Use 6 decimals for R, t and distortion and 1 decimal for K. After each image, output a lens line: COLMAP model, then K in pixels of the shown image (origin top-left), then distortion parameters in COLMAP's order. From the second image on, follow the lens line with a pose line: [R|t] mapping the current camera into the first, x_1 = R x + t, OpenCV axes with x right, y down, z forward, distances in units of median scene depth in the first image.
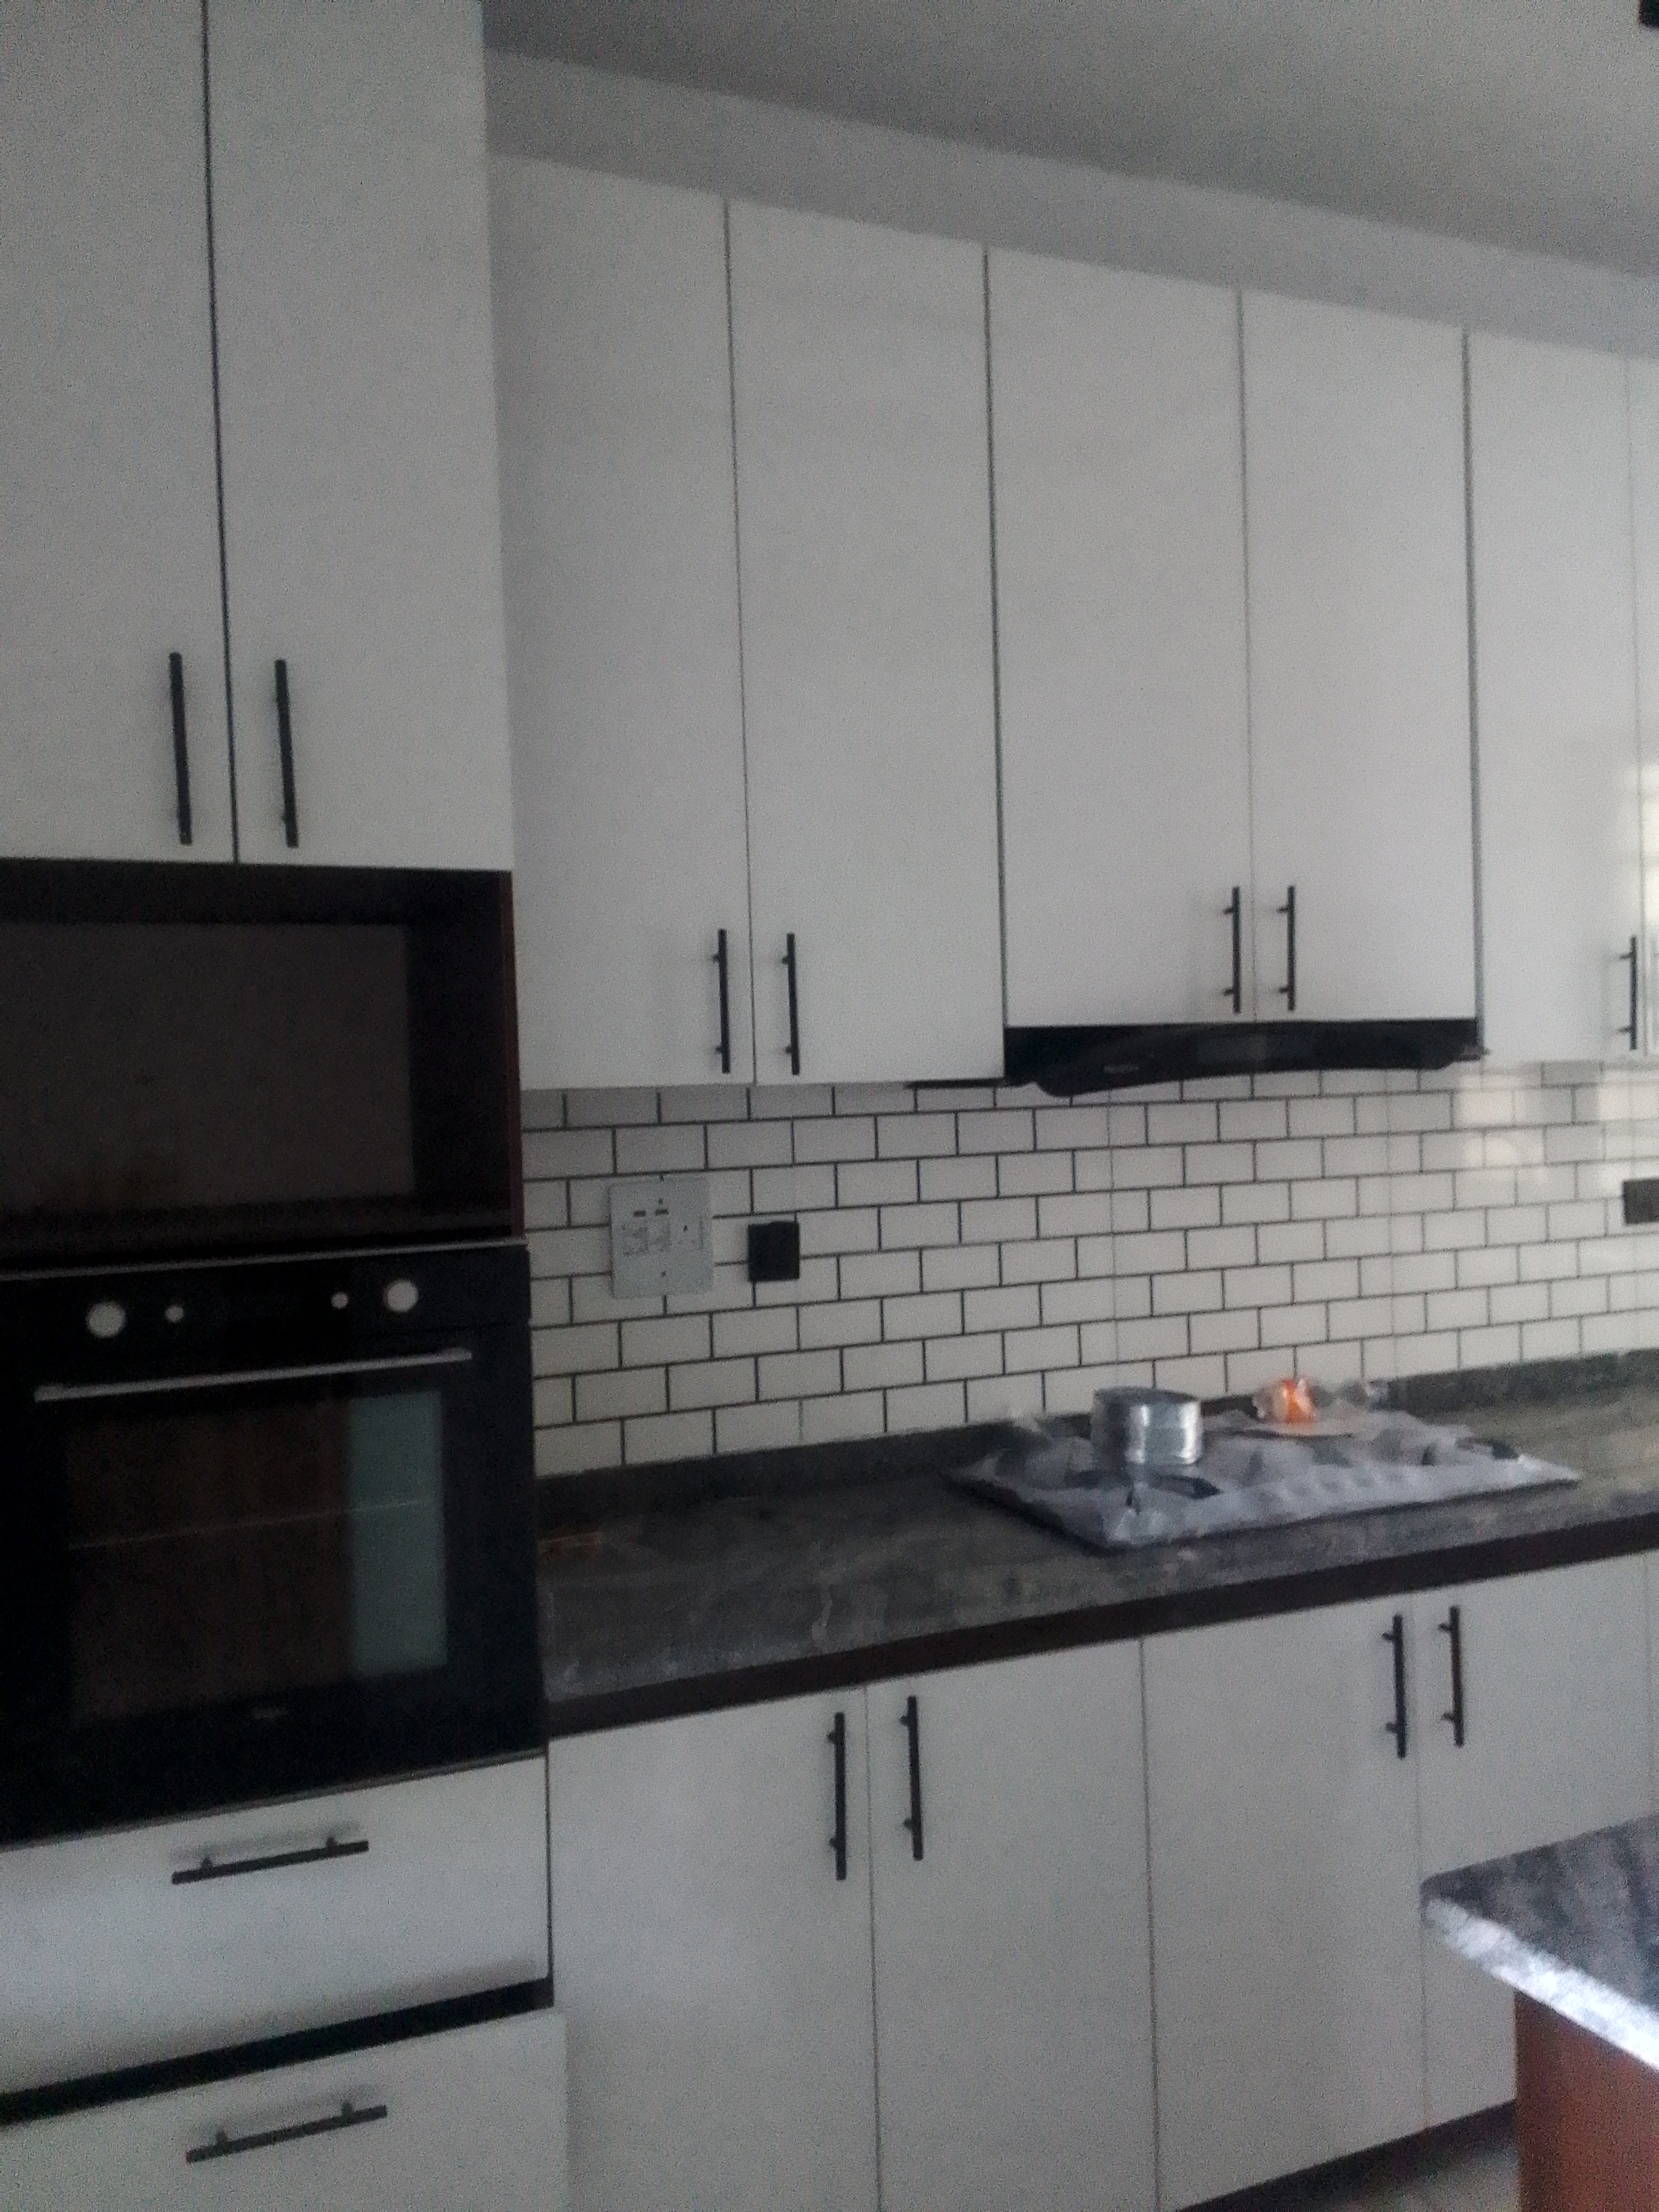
lens RADIAL K [[1715.4, 0, 823.2], [0, 1715.4, 1109.0], [0, 0, 1]] dist [0.056946, -0.101695]
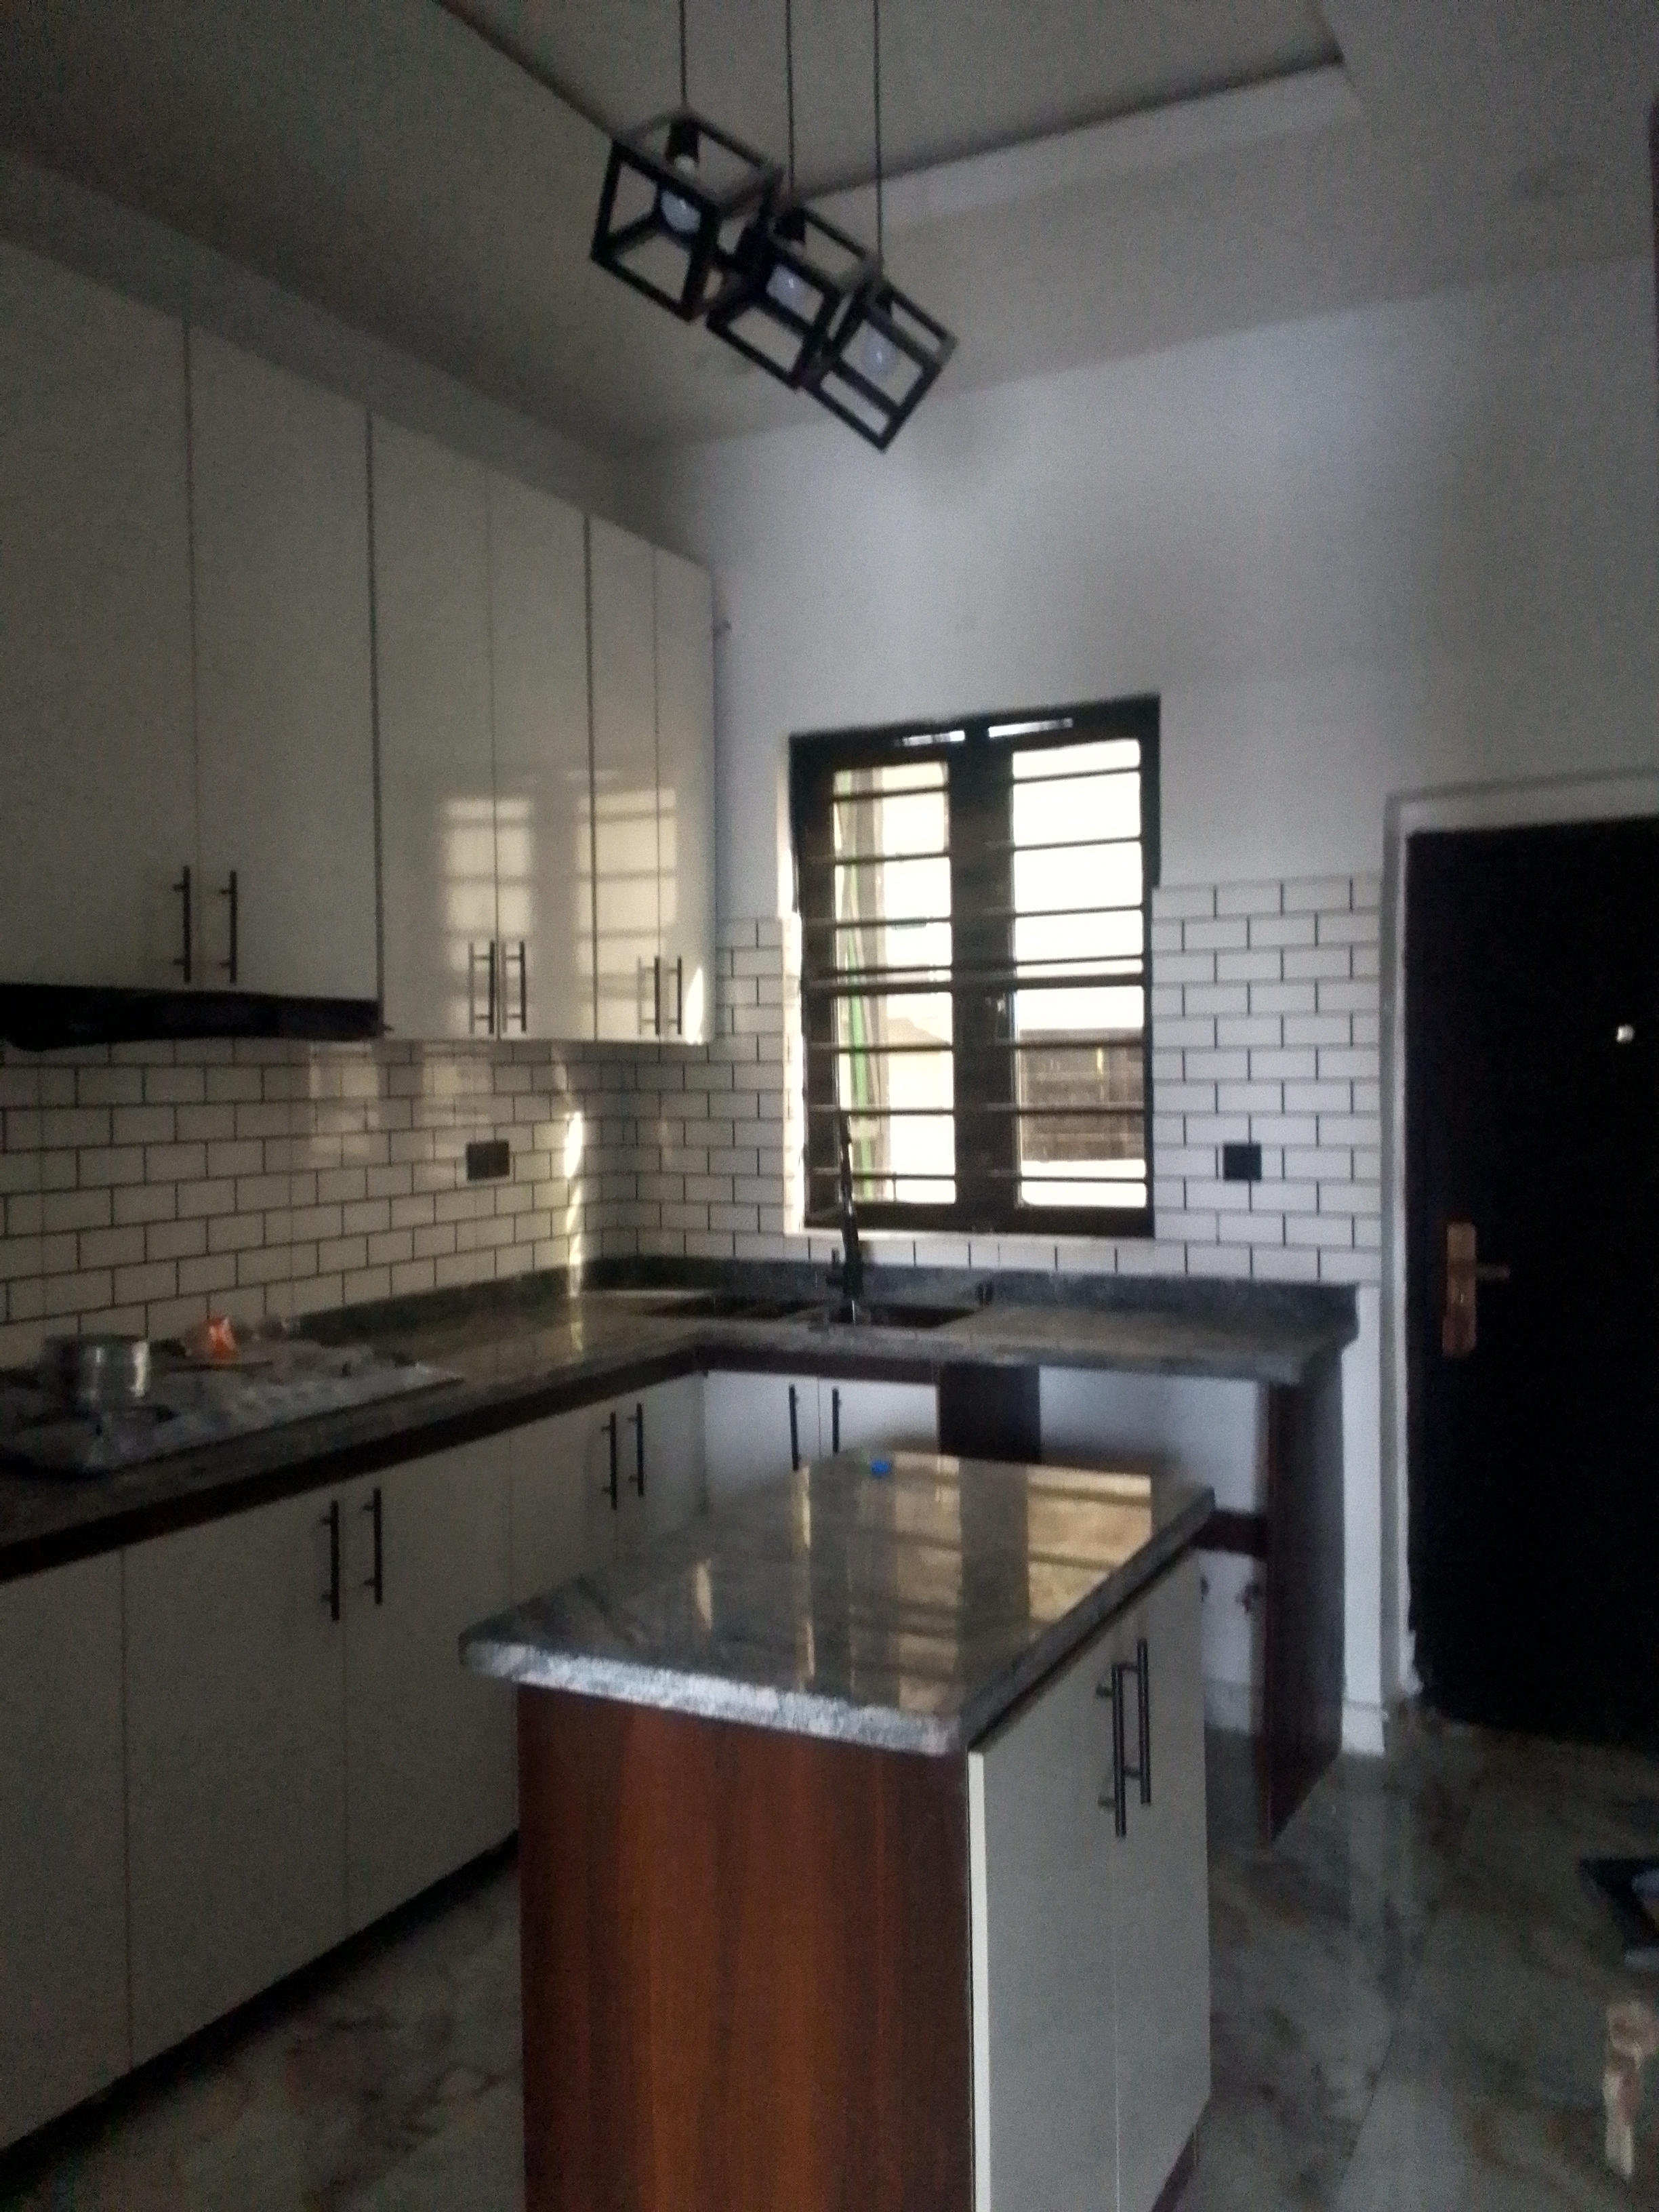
lens RADIAL K [[1715.4, 0, 838.2], [0, 1715.4, 1107.1], [0, 0, 1]] dist [0.056946, -0.101695]
pose [[0.756537, 0.010464, 0.653867, -0.163655], [-0.009286, 0.999943, -0.005258, 0.025569], [-0.653885, -0.002094, 0.756591, -0.102297]]
